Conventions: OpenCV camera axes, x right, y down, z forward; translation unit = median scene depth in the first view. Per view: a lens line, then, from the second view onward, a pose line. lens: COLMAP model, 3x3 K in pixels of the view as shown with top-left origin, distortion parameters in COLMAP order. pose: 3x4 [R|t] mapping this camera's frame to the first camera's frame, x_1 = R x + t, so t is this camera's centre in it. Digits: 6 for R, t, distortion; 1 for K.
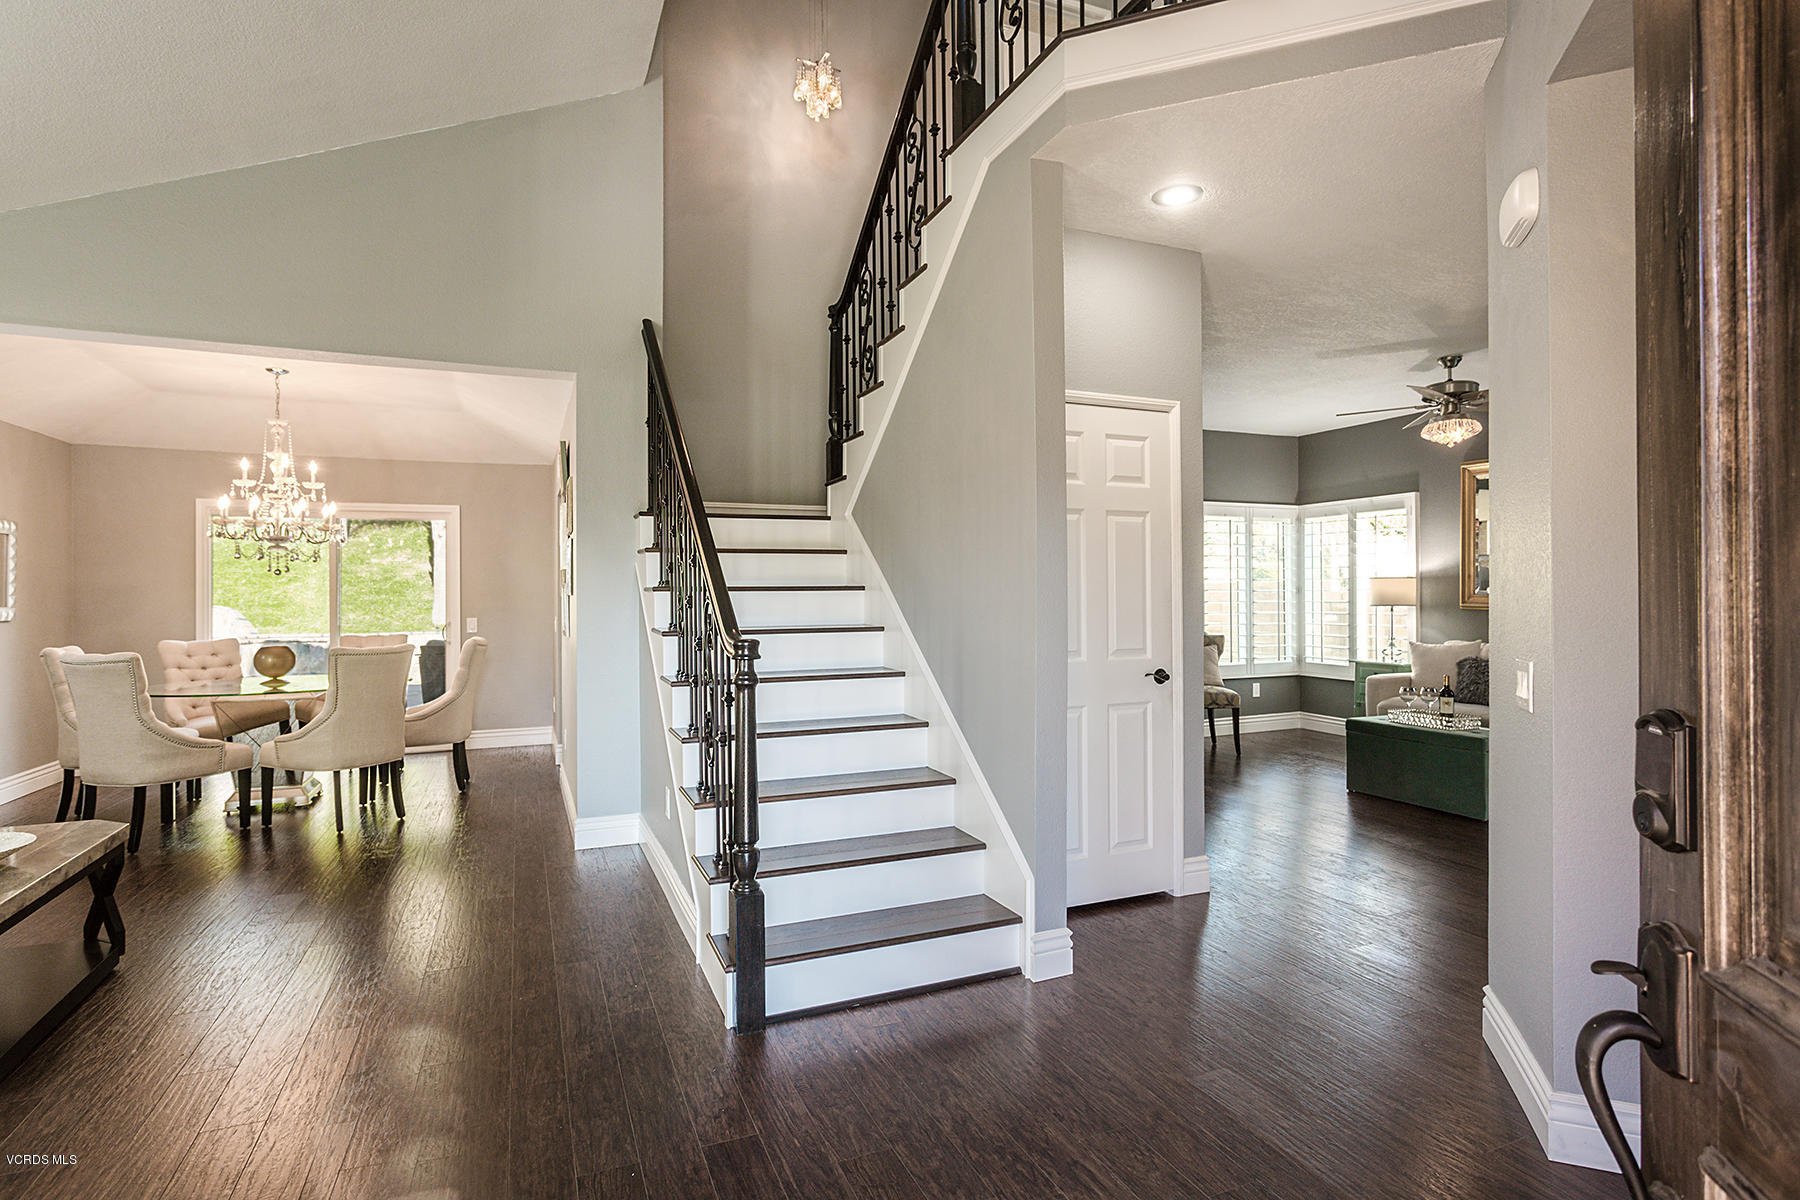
lens RADIAL K [[879.0, 0, 899.4], [0, 879.0, 590.2], [0, 0, 1]] dist [-0.015350, 0.000951]
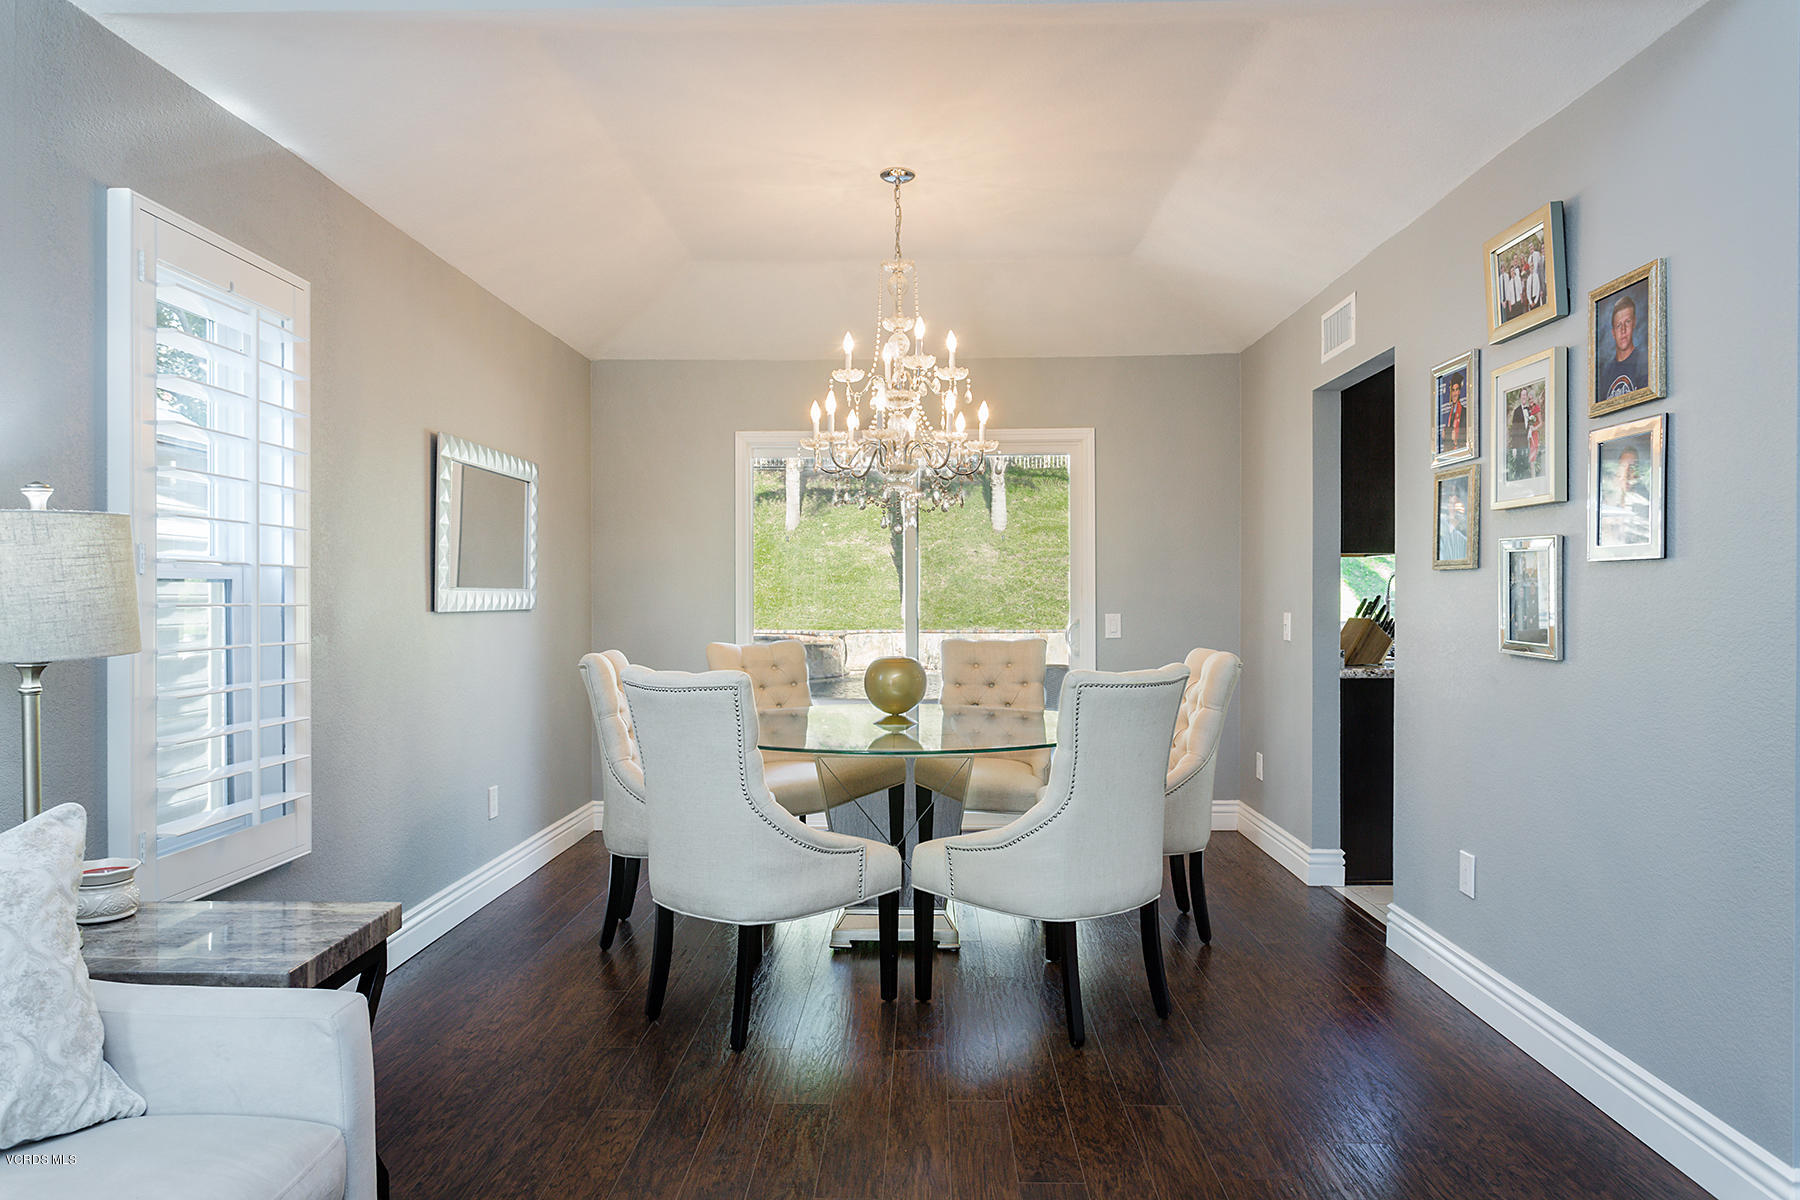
lens RADIAL K [[1098.5, 0, 898.2], [0, 1098.5, 598.6], [0, 0, 1]] dist [0.005918, 0.001033]
pose [[0.903519, 0.007581, -0.428480, -0.406801], [-0.001258, 0.999886, 0.015038, 0.014042], [0.428546, -0.013048, 0.903426, 0.351408]]
